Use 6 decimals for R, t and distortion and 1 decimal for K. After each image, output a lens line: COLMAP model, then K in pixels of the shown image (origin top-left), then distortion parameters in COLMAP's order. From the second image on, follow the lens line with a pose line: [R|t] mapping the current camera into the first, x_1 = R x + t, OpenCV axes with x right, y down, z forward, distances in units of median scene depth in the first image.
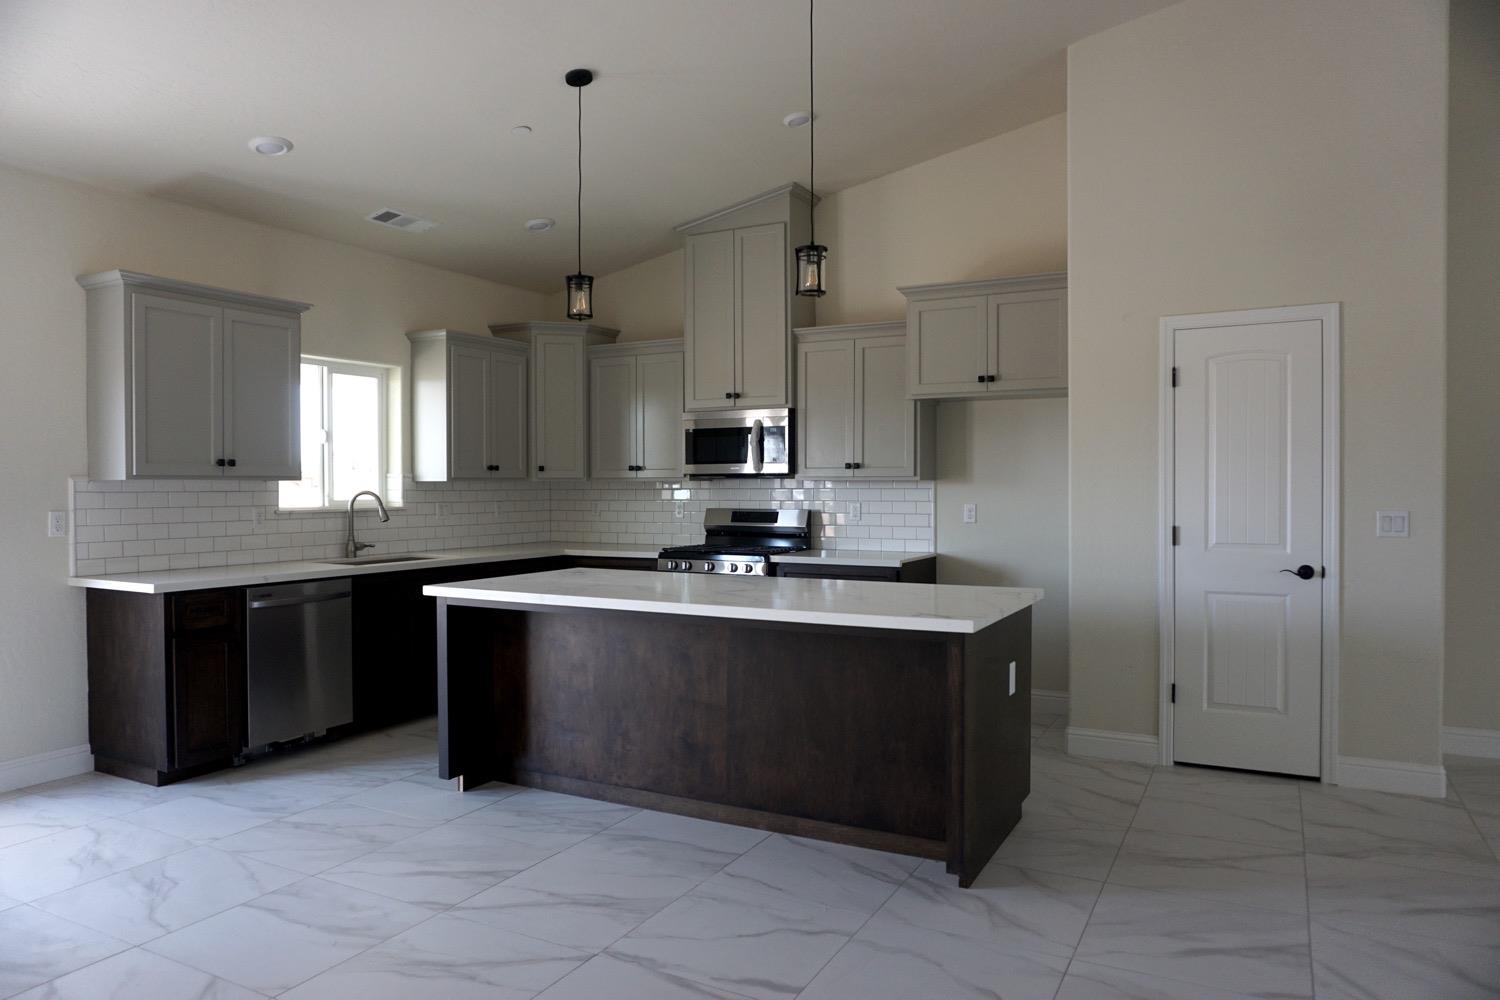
lens RADIAL K [[1005.8, 0, 750.0], [0, 1005.8, 500.0], [0, 0, 1]] dist [-0.025984, 0.027944]
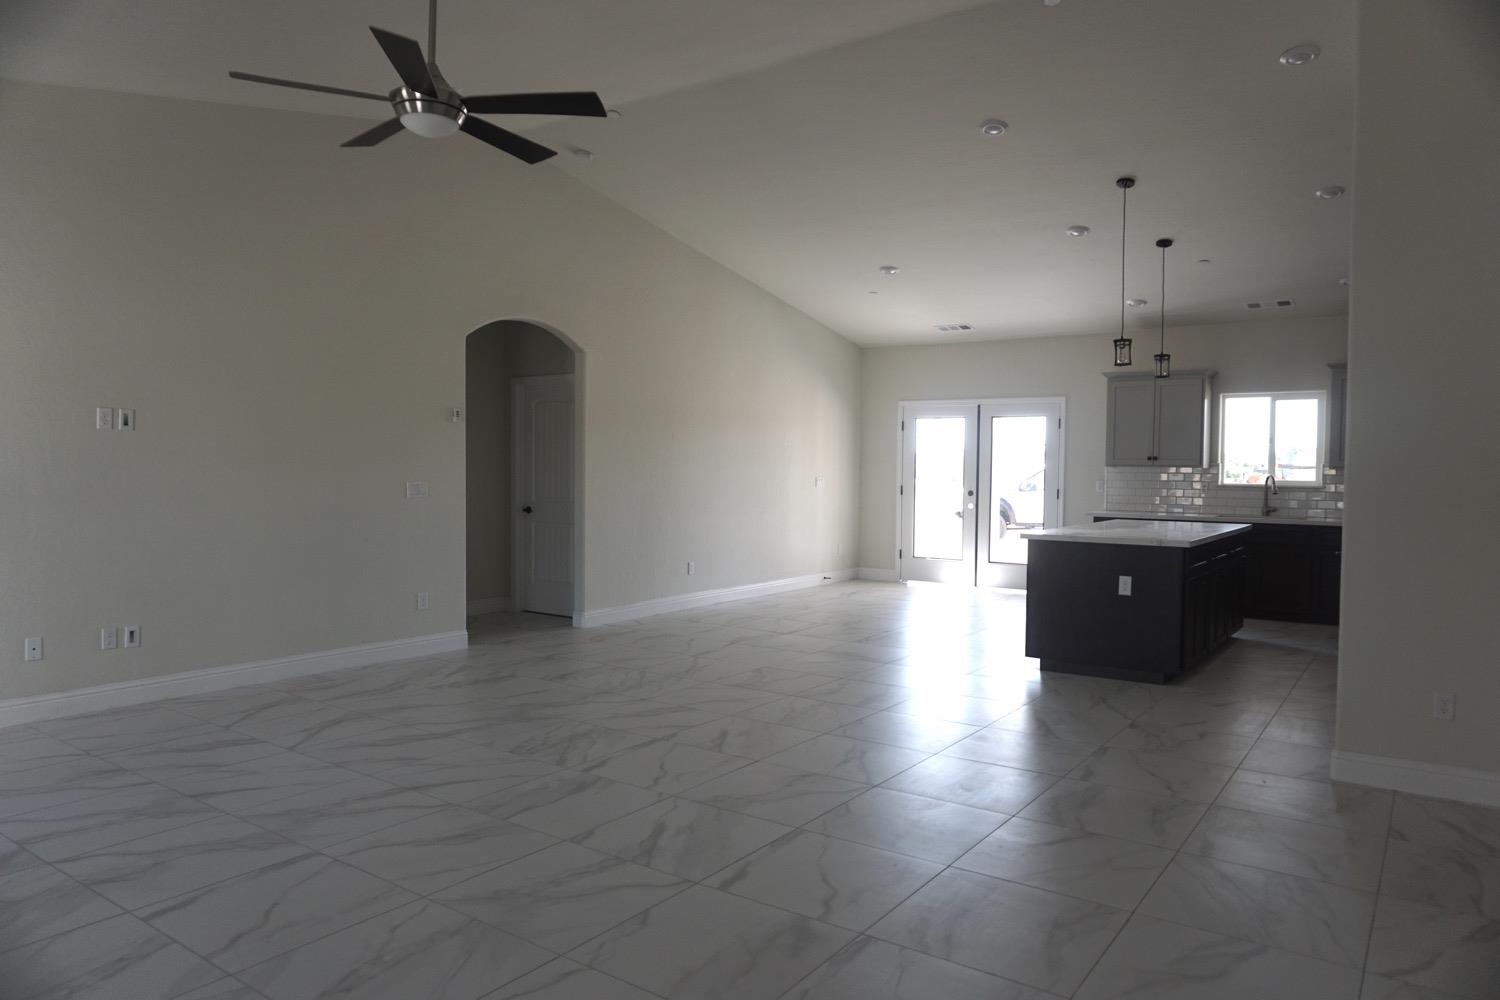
lens RADIAL K [[1005.8, 0, 750.0], [0, 1005.8, 500.0], [0, 0, 1]] dist [-0.025984, 0.027944]
pose [[-0.131156, 0.033428, -0.990798, 1.659684], [-0.027710, 0.998917, 0.037370, -0.007042], [0.990974, 0.032357, -0.130087, 0.482017]]
